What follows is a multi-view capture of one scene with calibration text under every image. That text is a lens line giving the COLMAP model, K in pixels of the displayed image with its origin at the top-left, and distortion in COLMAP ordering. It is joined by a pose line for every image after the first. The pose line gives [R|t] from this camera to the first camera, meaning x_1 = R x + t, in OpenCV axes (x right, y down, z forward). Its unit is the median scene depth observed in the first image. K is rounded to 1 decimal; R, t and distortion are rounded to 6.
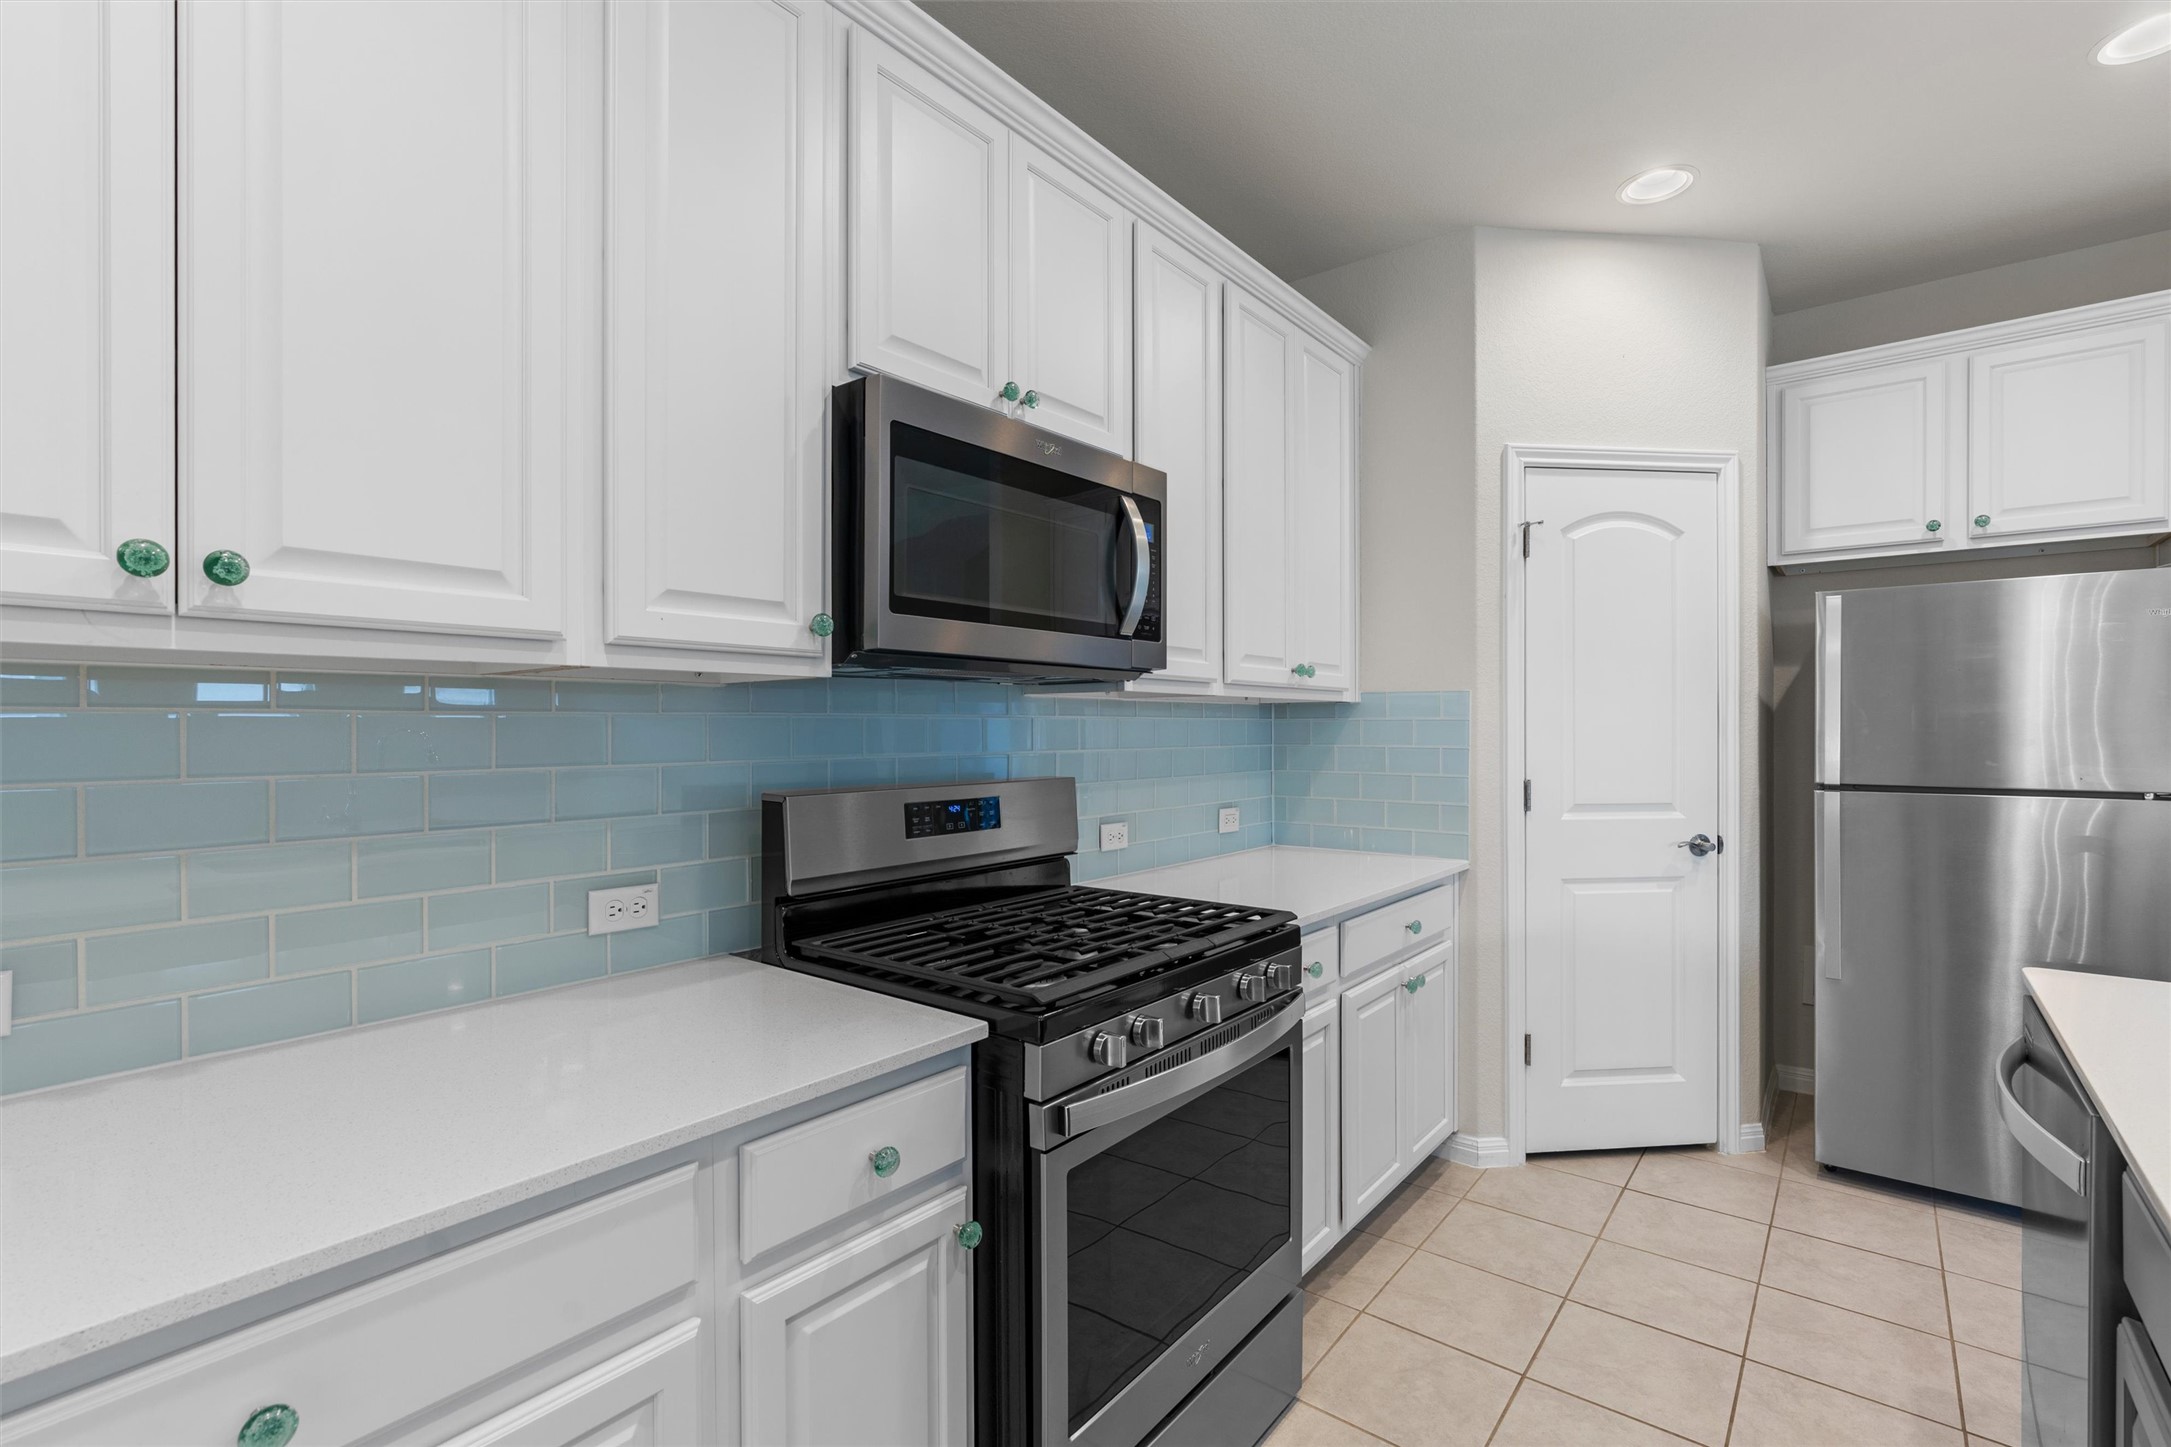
lens RADIAL K [[980.8, 0, 1085.5], [0, 980.8, 723.5], [0, 0, 1]] dist [-0.017725, 0.009911]
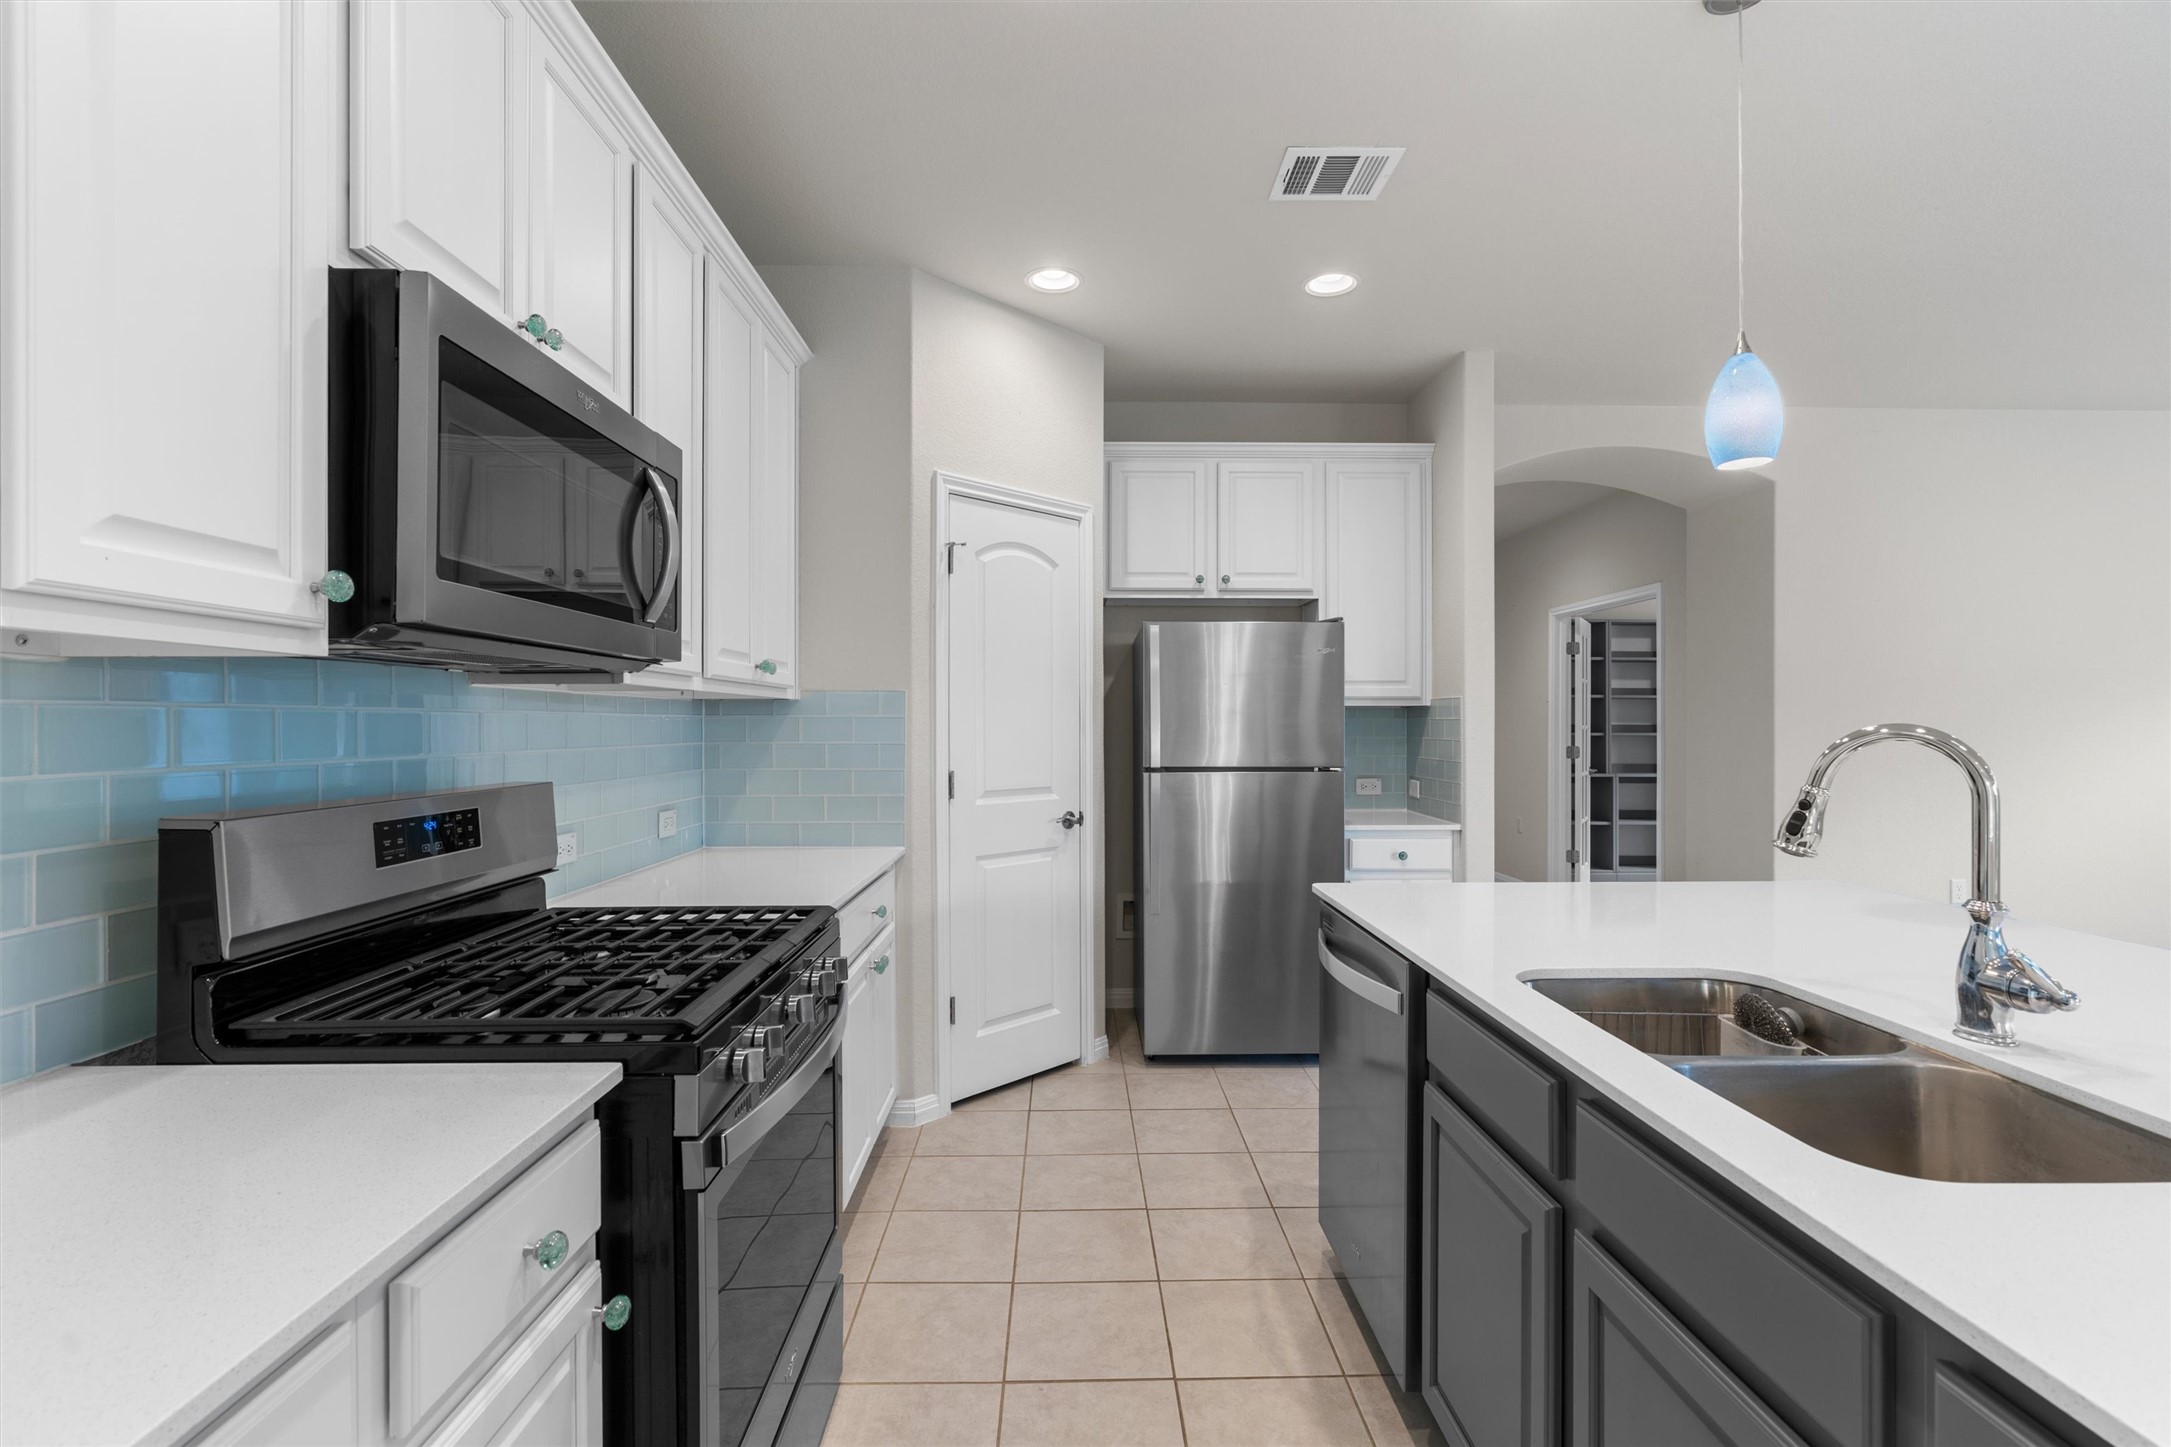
lens RADIAL K [[982.8, 0, 1080.1], [0, 982.8, 719.3], [0, 0, 1]] dist [-0.010923, 0.000423]
pose [[0.769752, 0.003610, 0.638333, -0.203057], [-0.002172, 0.999993, -0.003036, 0.001307], [-0.638340, 0.000951, 0.769754, 0.042891]]
